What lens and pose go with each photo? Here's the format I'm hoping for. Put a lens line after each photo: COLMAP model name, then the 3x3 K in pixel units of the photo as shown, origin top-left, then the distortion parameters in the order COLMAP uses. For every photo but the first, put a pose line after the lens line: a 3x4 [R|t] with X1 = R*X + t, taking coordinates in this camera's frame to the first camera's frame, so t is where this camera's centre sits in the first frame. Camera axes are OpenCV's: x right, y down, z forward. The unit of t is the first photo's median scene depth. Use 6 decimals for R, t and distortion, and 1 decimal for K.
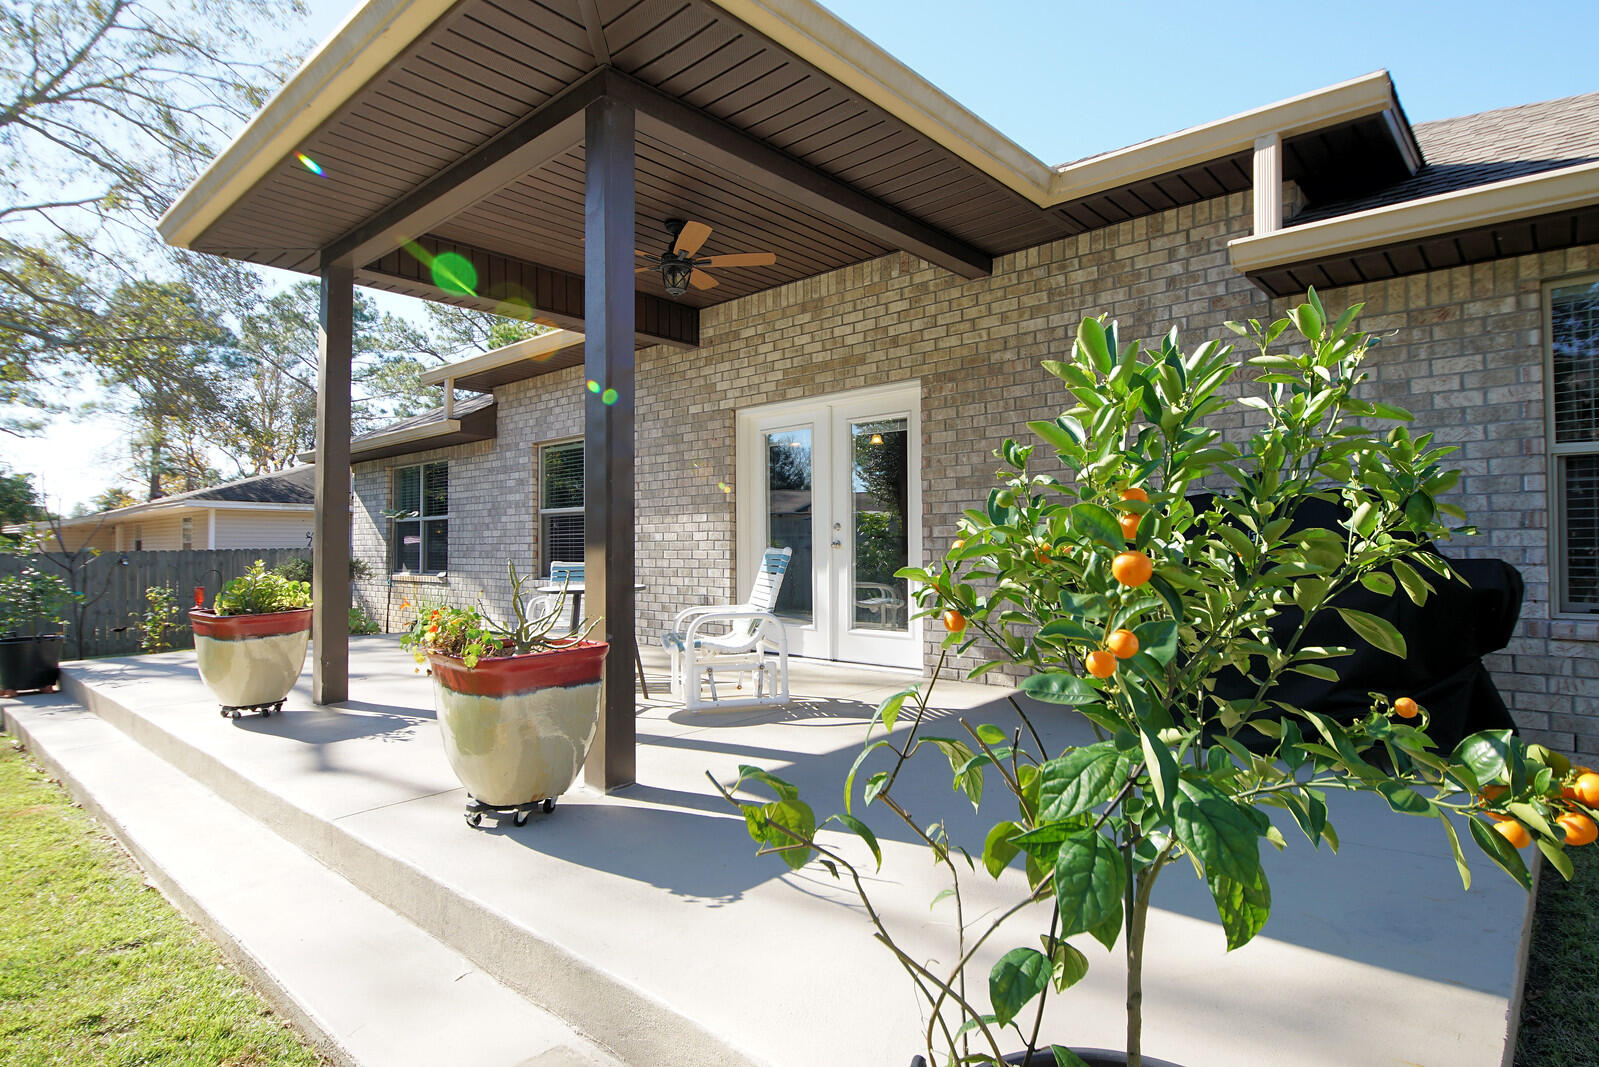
lens RADIAL K [[885.6, 0, 799.5], [0, 885.6, 533.5], [0, 0, 1]] dist [0.031813, -0.040836]
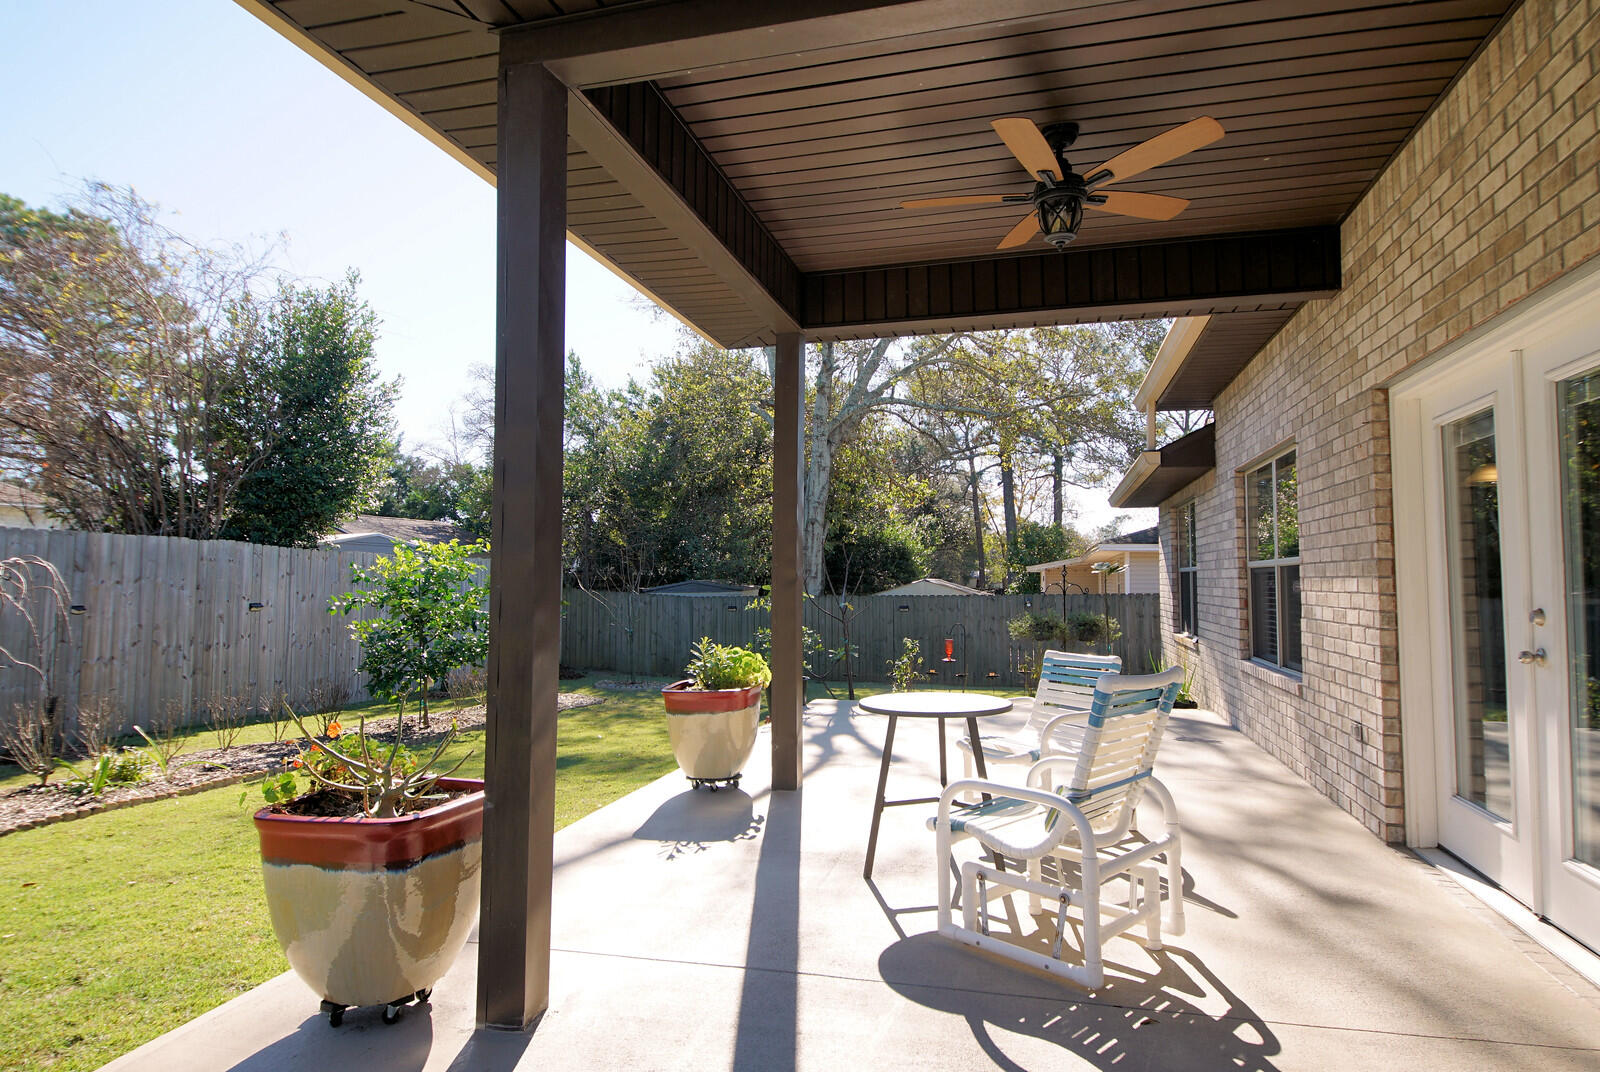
lens RADIAL K [[886.2, 0, 800.0], [0, 886.2, 536.0], [0, 0, 1]] dist [0.031813, -0.040836]
pose [[0.460896, -0.036349, -0.886710, 0.235244], [0.010713, 0.999316, -0.035396, -0.033081], [0.887390, 0.006814, 0.460970, 0.412587]]
